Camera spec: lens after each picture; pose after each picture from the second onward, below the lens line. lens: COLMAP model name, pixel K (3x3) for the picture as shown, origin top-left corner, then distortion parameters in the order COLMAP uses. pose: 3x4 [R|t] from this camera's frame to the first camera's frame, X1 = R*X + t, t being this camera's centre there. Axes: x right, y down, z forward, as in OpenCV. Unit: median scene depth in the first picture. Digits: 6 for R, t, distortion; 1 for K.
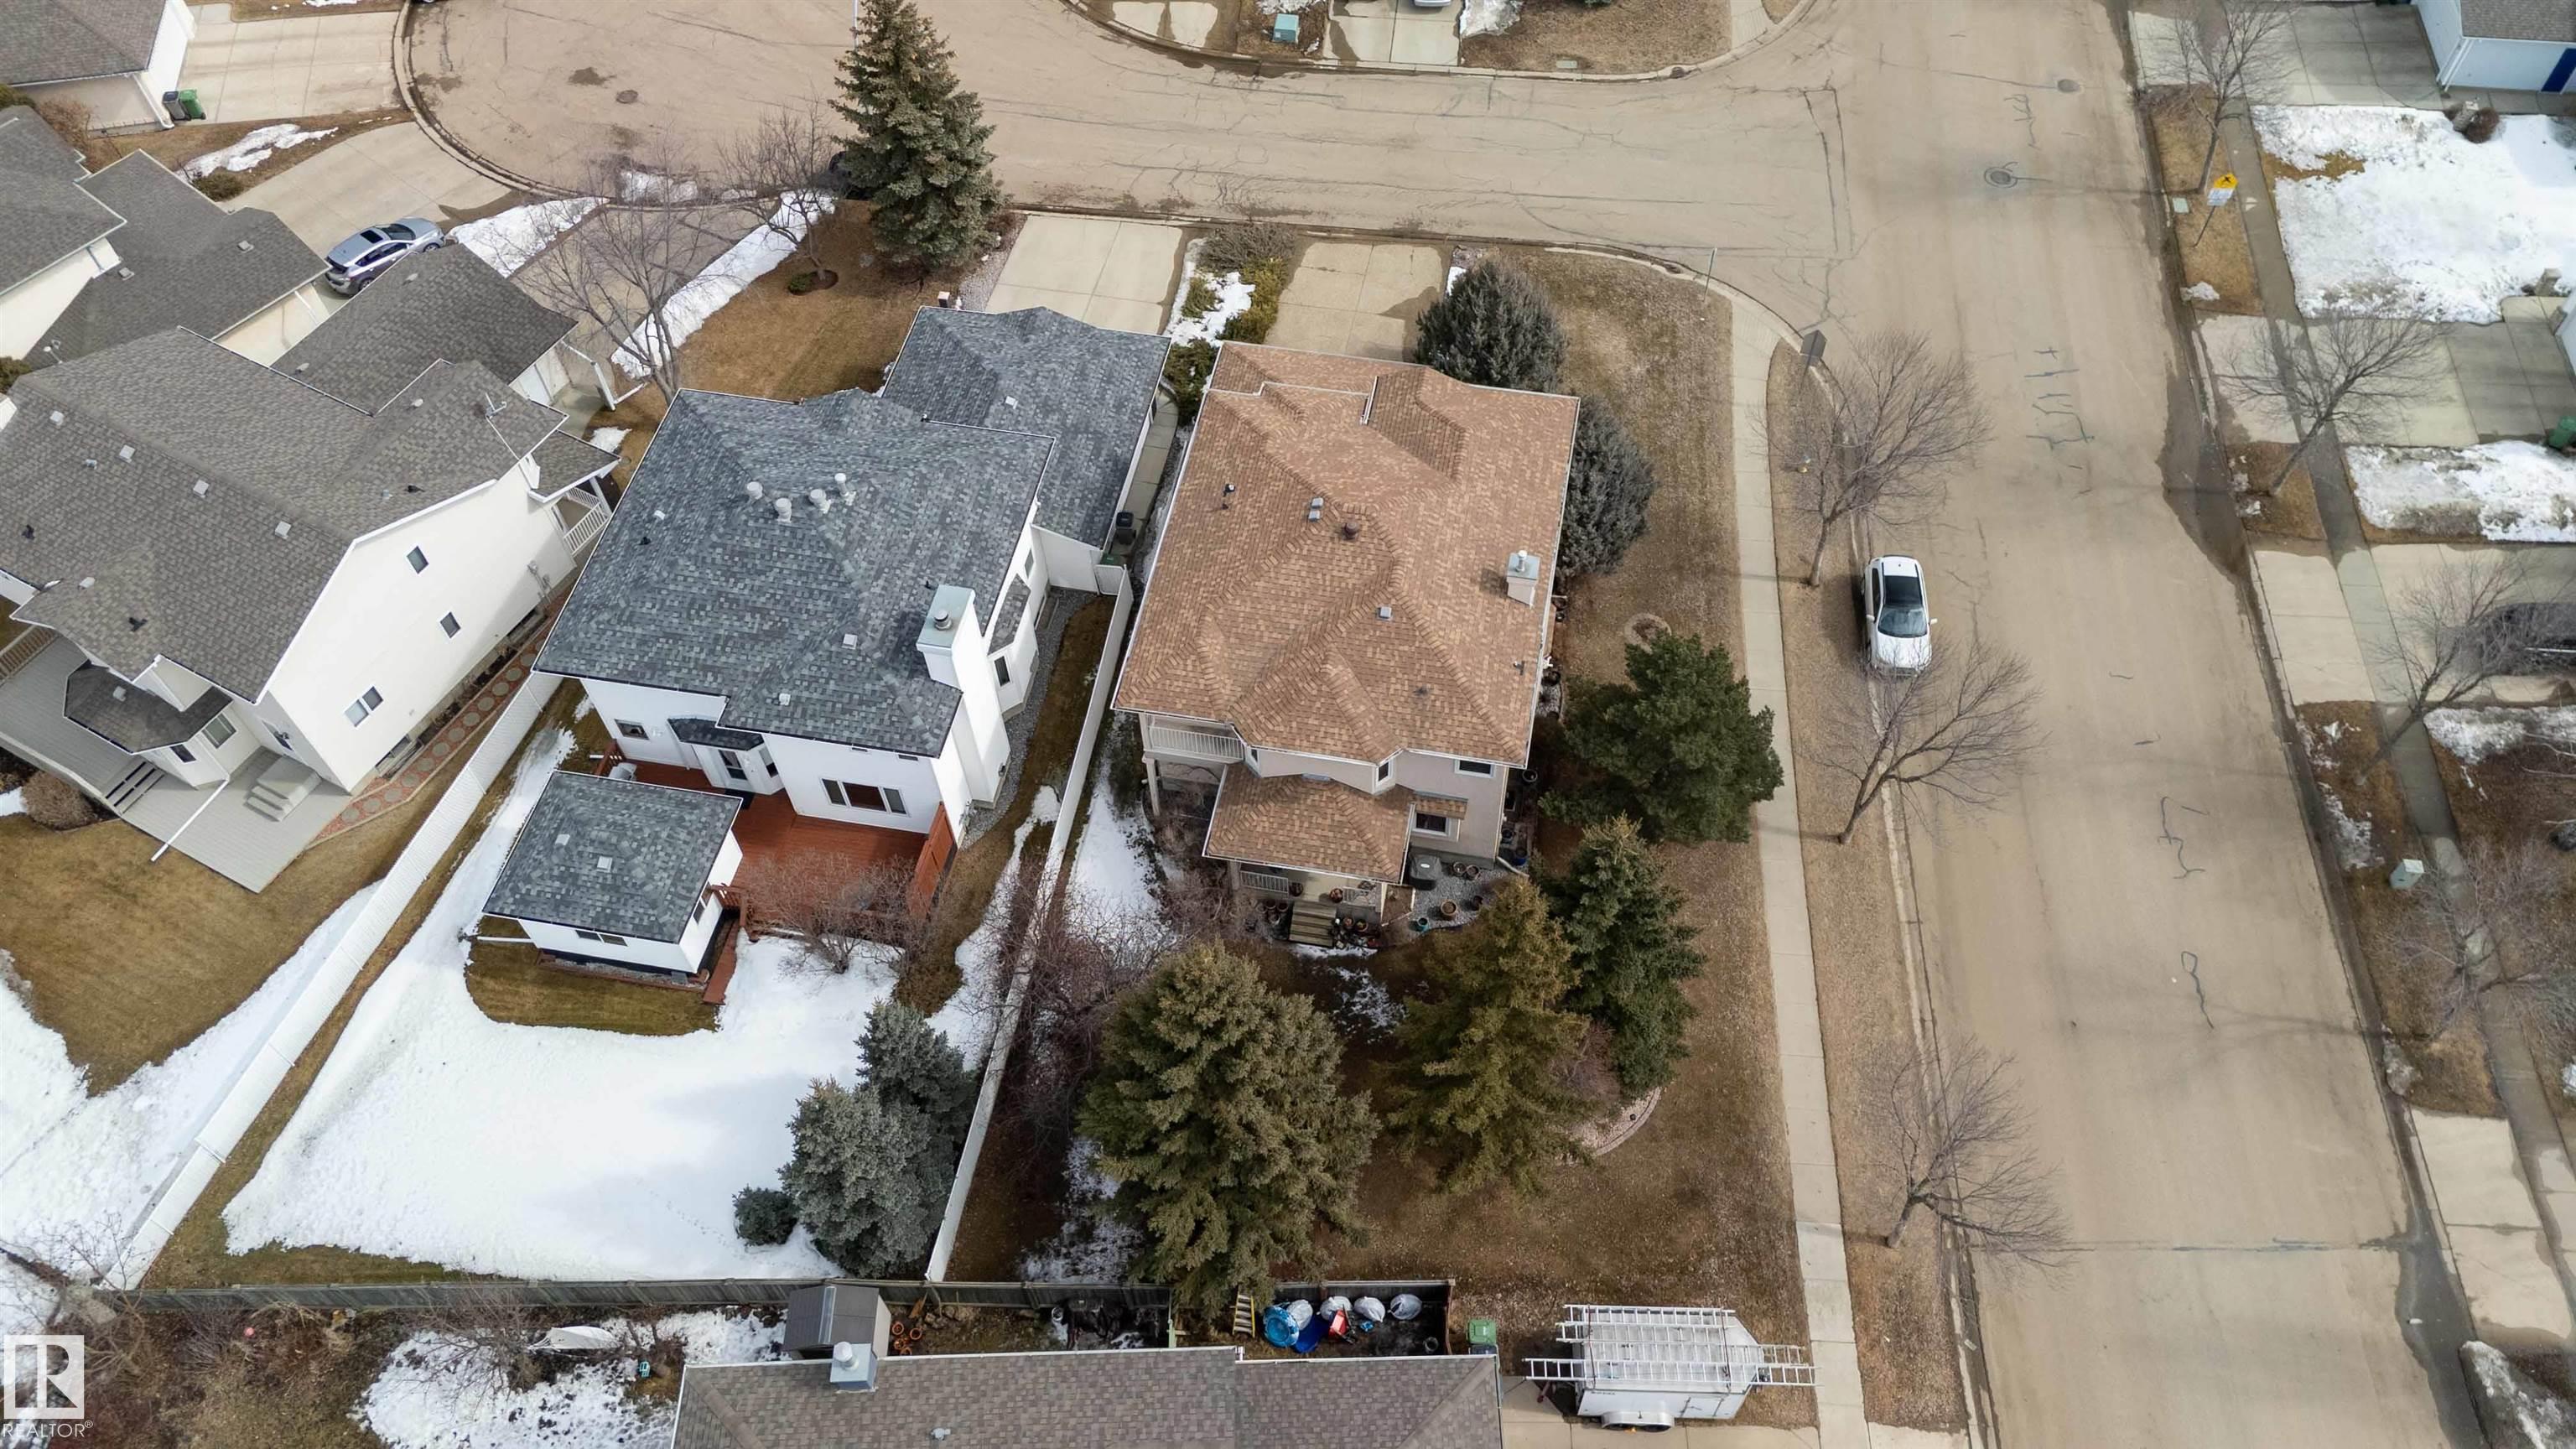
lens RADIAL K [[1892.0, 0, 1302.4], [0, 1892.0, 673.6], [0, 0, 1]] dist [0.108878, -0.135537]
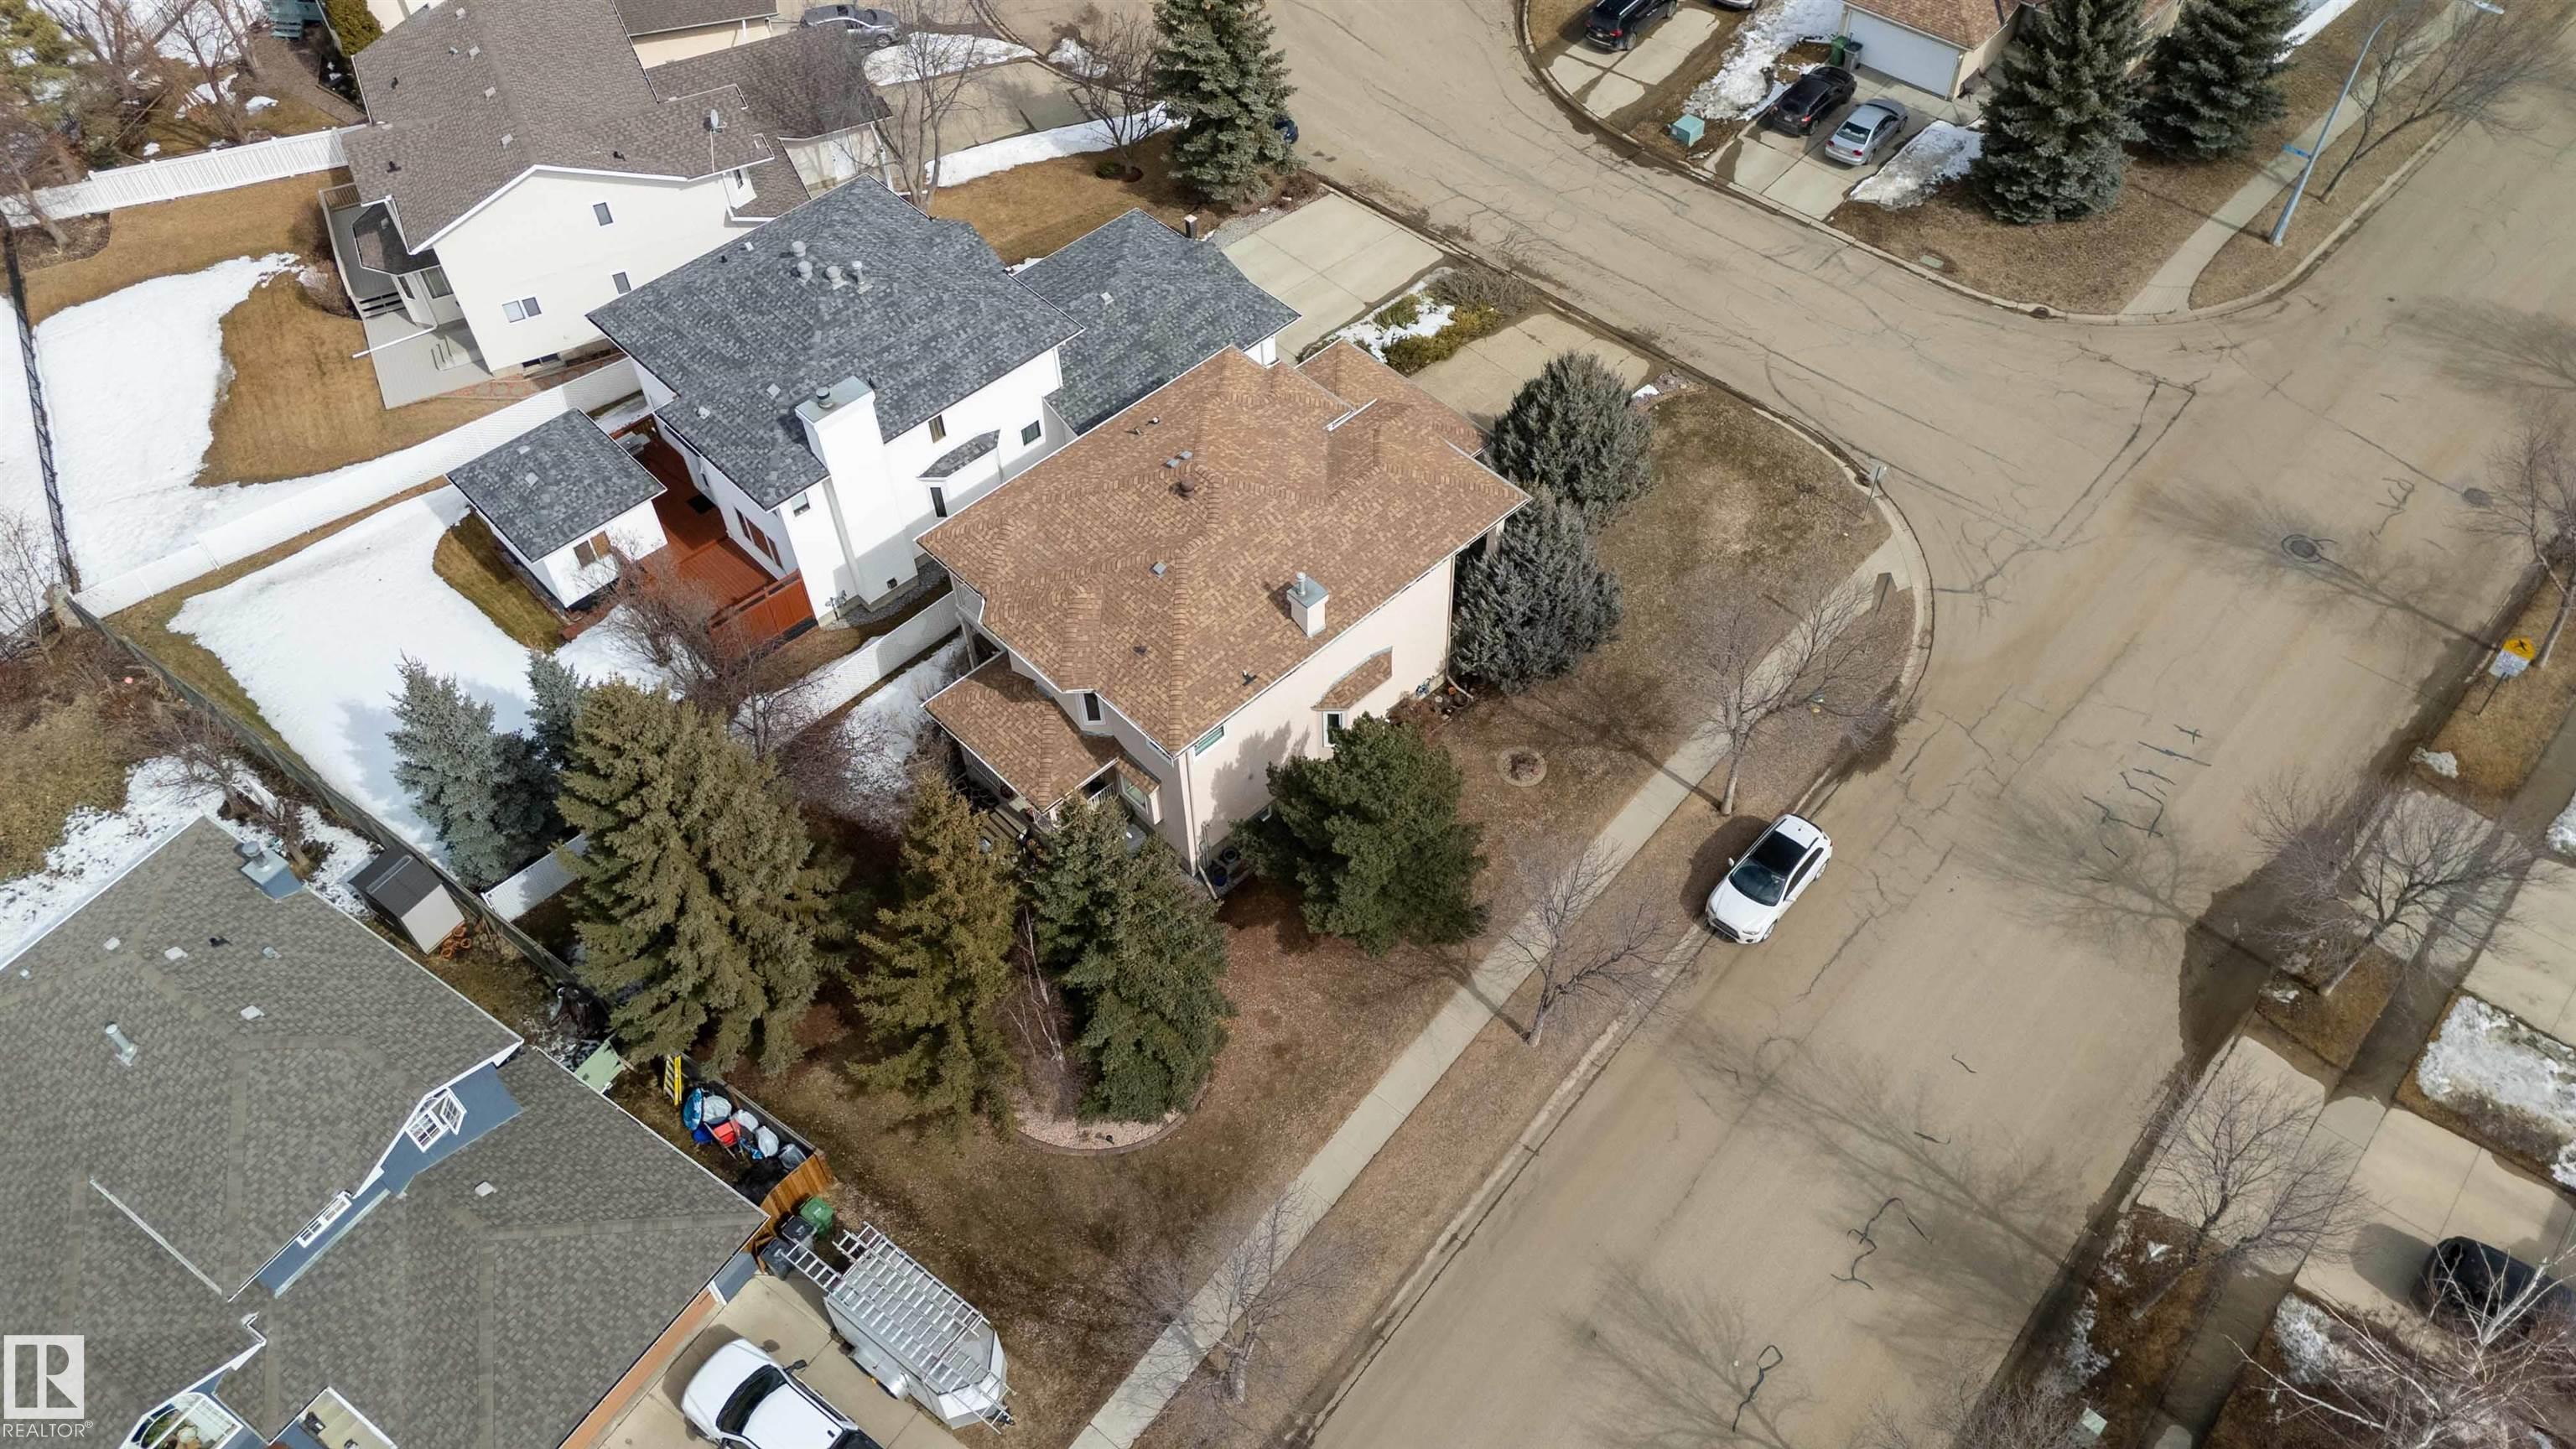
lens RADIAL K [[1892.0, 0, 1302.4], [0, 1892.0, 673.6], [0, 0, 1]] dist [0.108878, -0.135537]
pose [[0.812546, 0.439204, -0.383236, 0.381115], [-0.463444, 0.885539, 0.032259, -0.037564], [0.353538, 0.151396, 0.923087, 0.083947]]
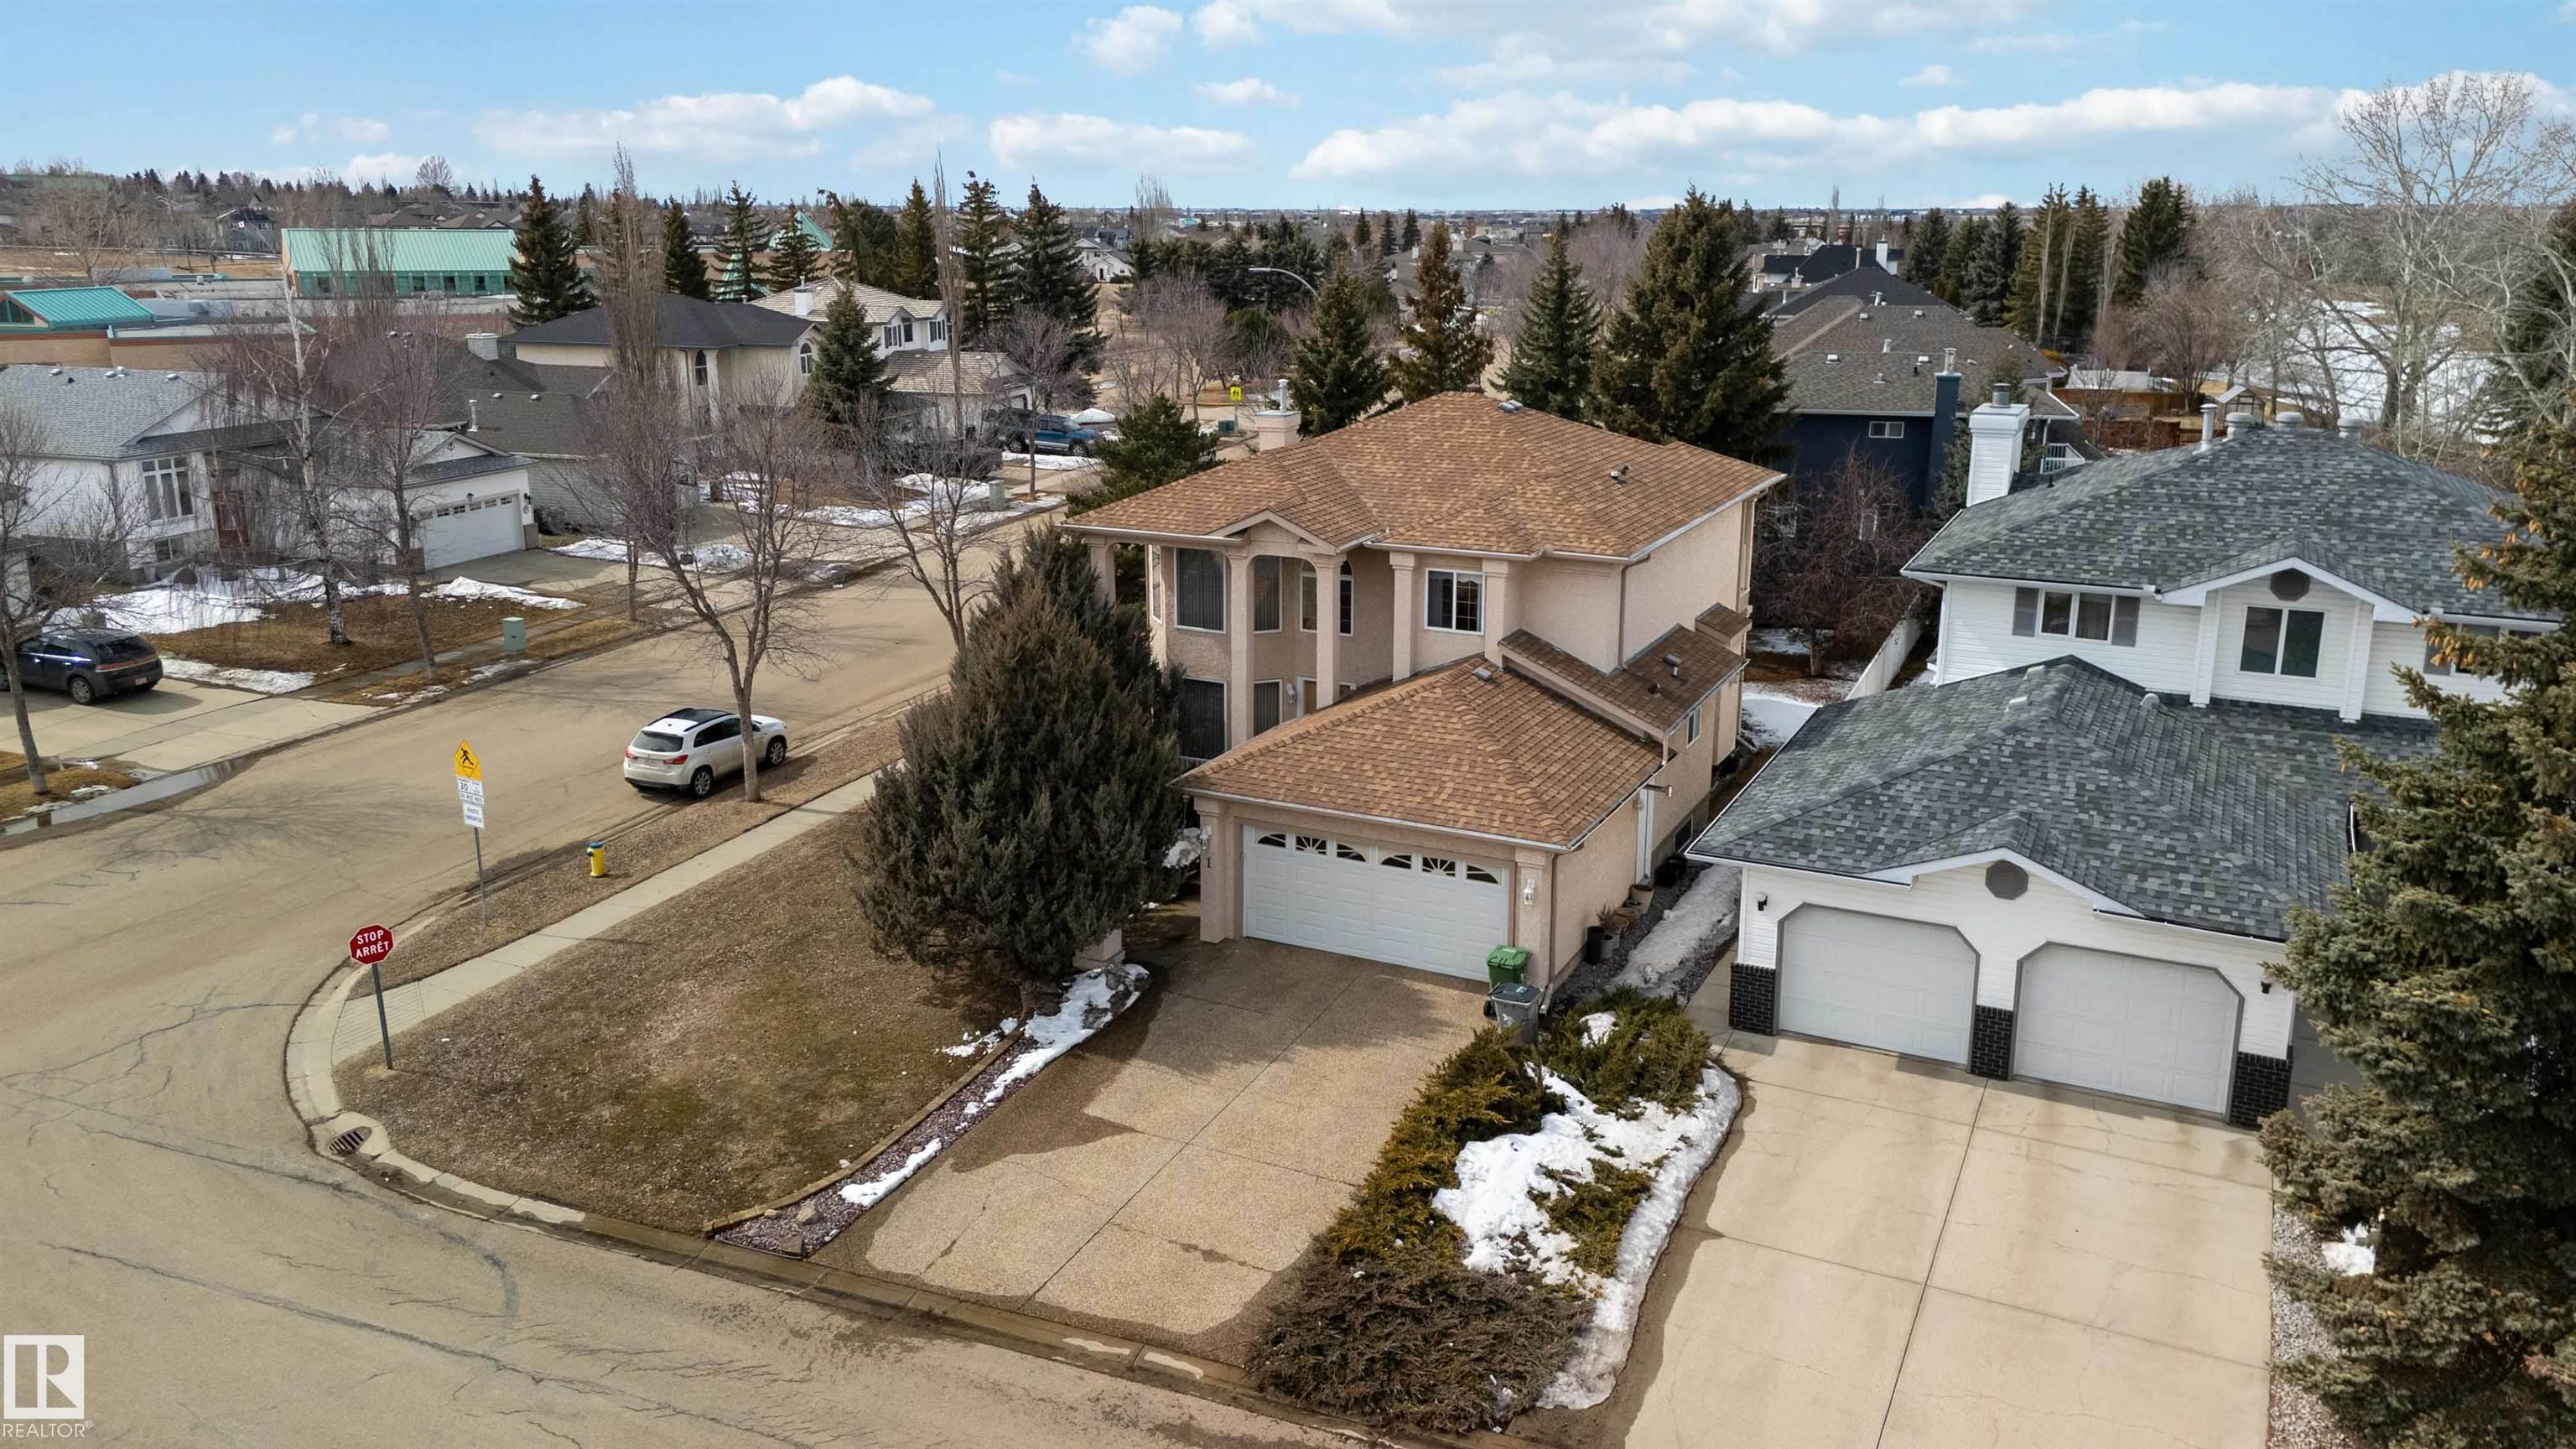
lens RADIAL K [[1892.0, 0, 1302.4], [0, 1892.0, 673.6], [0, 0, 1]] dist [0.108878, -0.135537]
pose [[-0.962678, -0.048718, 0.266227, -0.092703], [0.226618, 0.392692, 0.891312, -0.573684], [-0.147968, 0.918379, -0.366996, 1.069391]]
